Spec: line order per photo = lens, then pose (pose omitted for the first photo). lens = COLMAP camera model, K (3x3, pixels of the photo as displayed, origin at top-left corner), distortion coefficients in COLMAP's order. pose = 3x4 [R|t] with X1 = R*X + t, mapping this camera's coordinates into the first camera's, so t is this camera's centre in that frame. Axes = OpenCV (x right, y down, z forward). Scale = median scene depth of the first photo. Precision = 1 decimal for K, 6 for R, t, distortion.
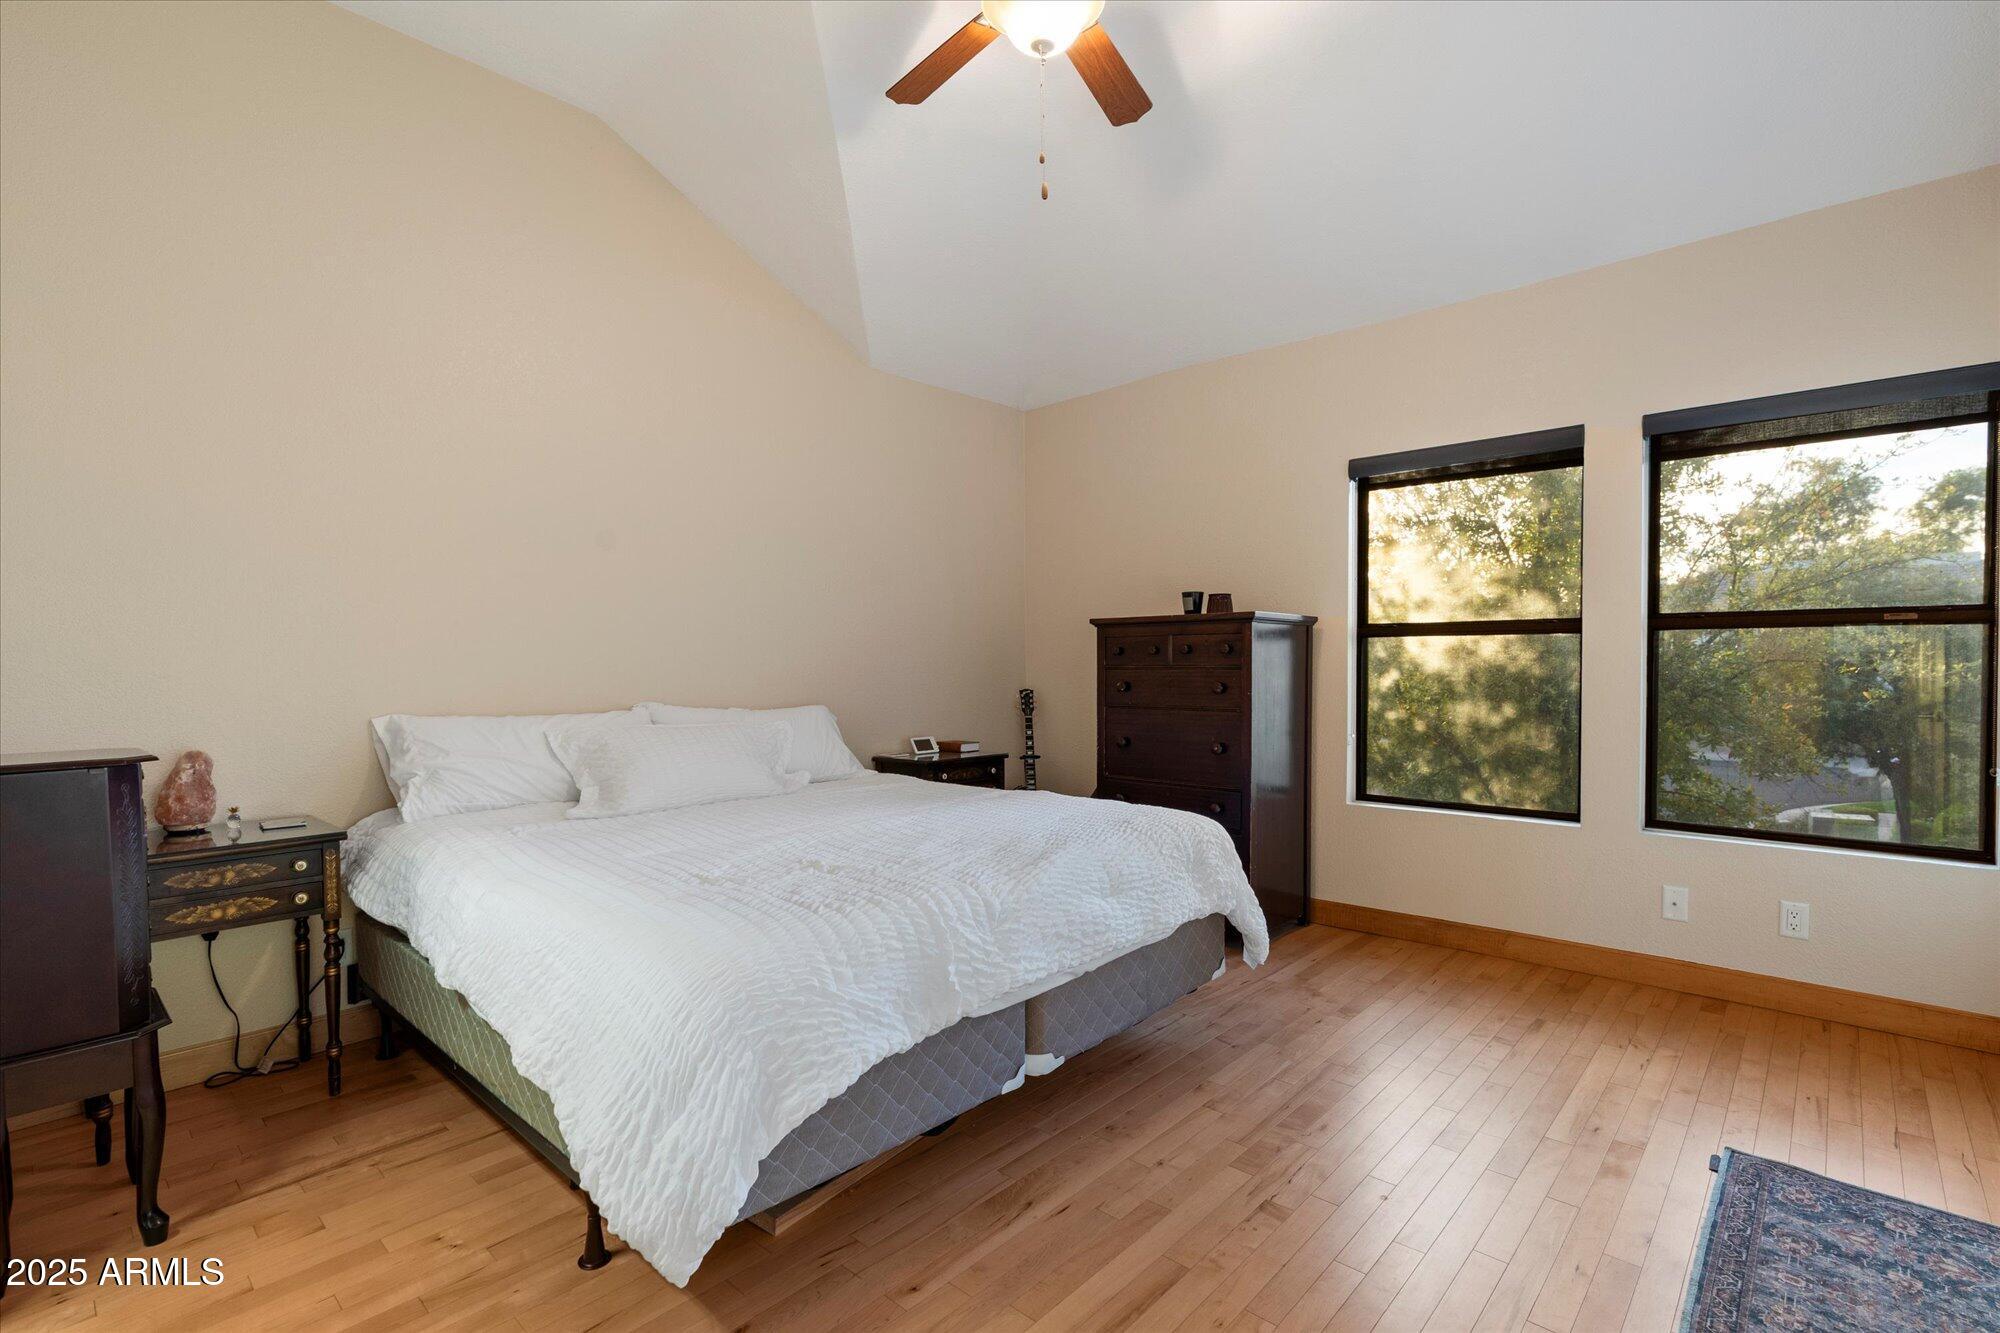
lens RADIAL K [[919.6, 0, 1012.4], [0, 919.6, 671.7], [0, 0, 1]] dist [0.001397, 0.001130]
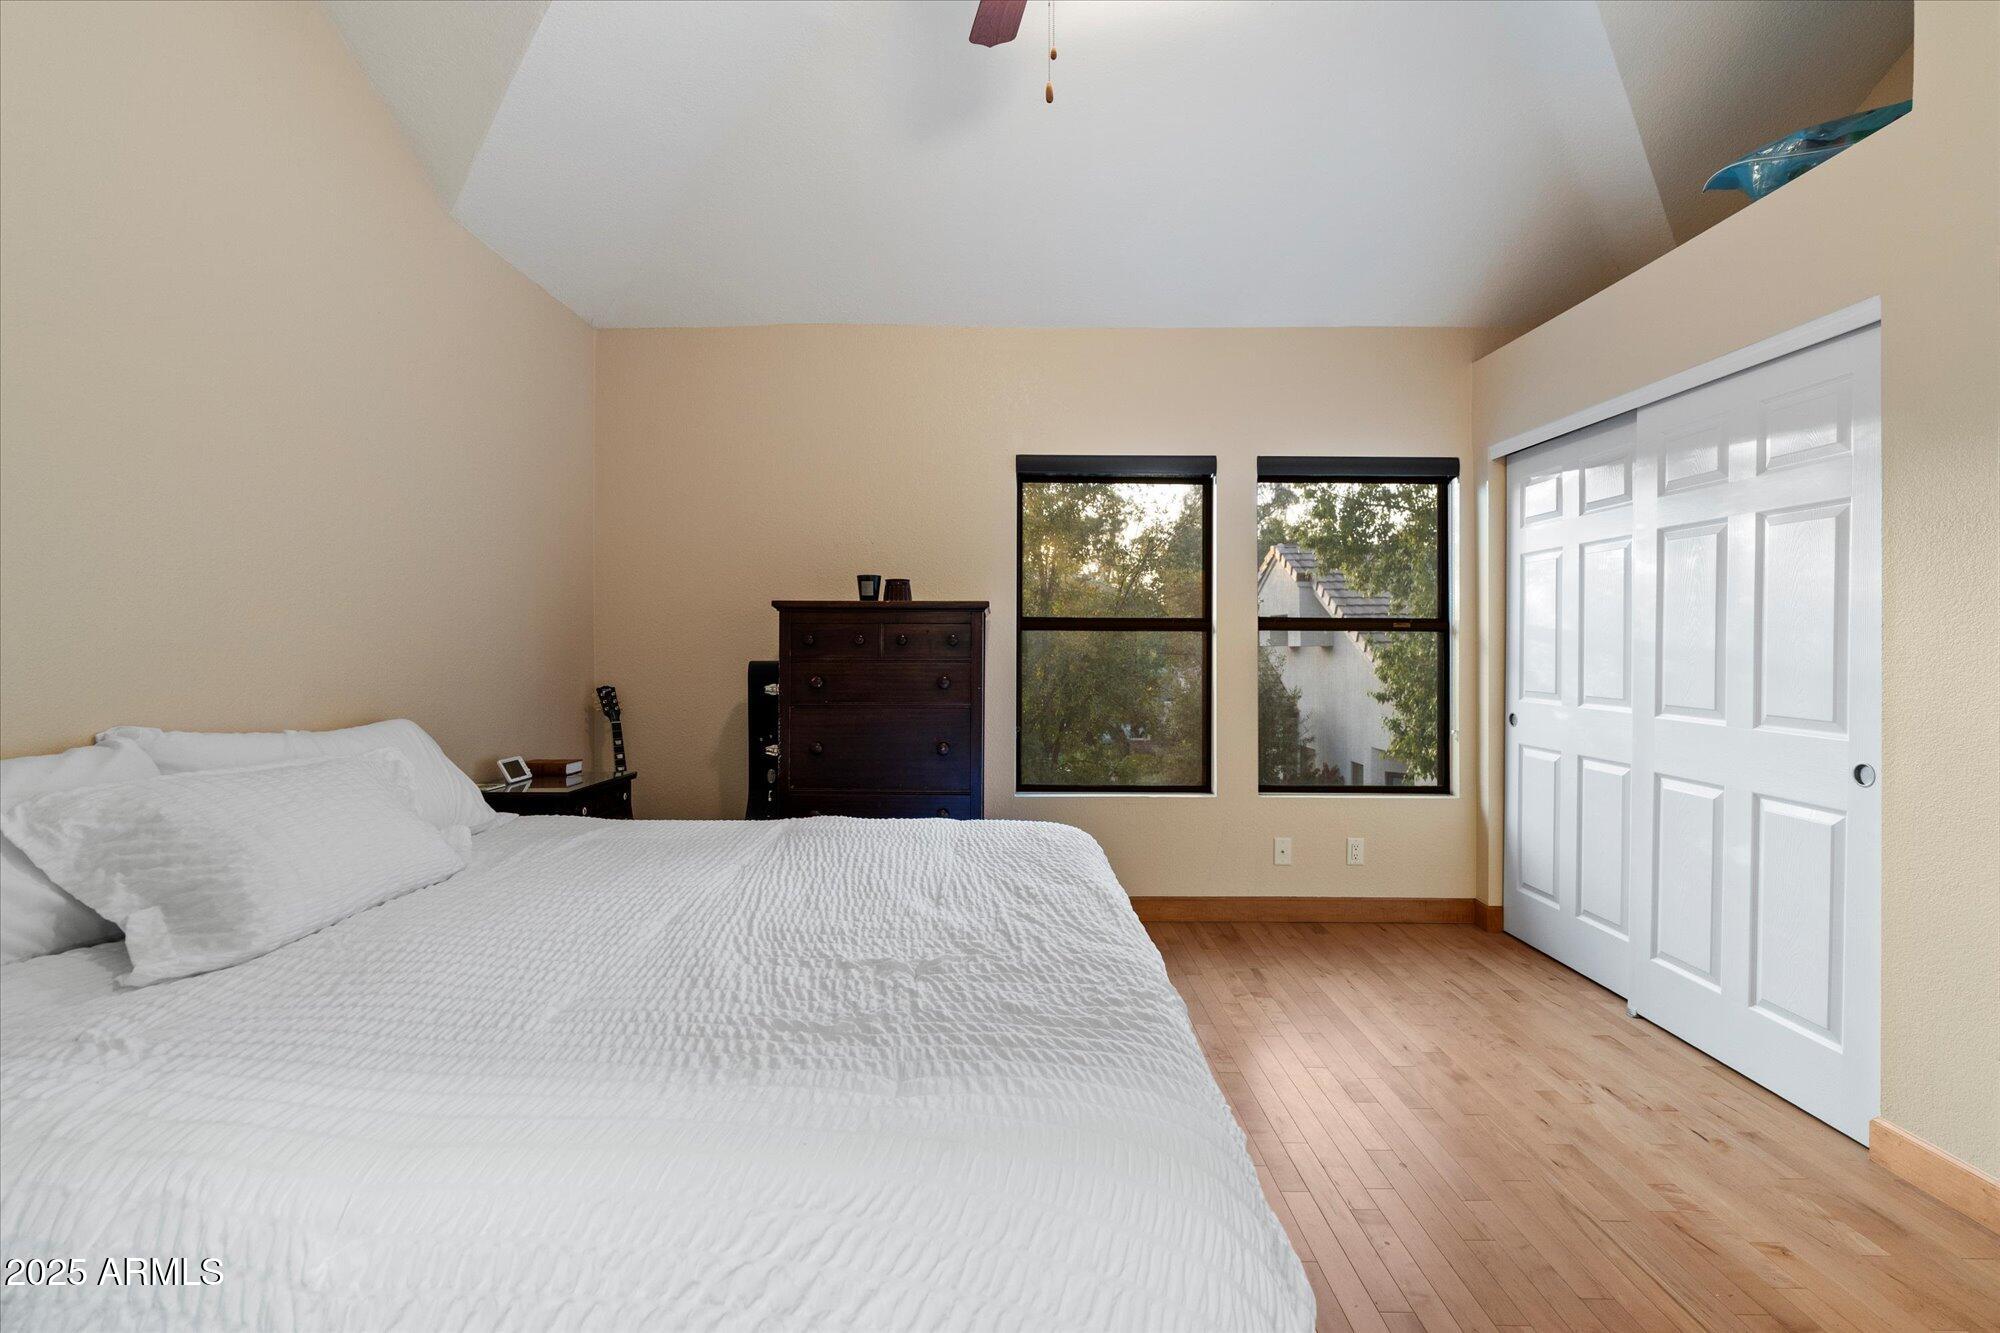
lens RADIAL K [[919.6, 0, 1006.7], [0, 919.6, 655.3], [0, 0, 1]] dist [0.001397, 0.001130]
pose [[0.758331, 0.005332, 0.651848, -0.294235], [-0.000017, 0.999967, -0.008160, -0.001935], [-0.651870, 0.006177, 0.758306, 0.235836]]
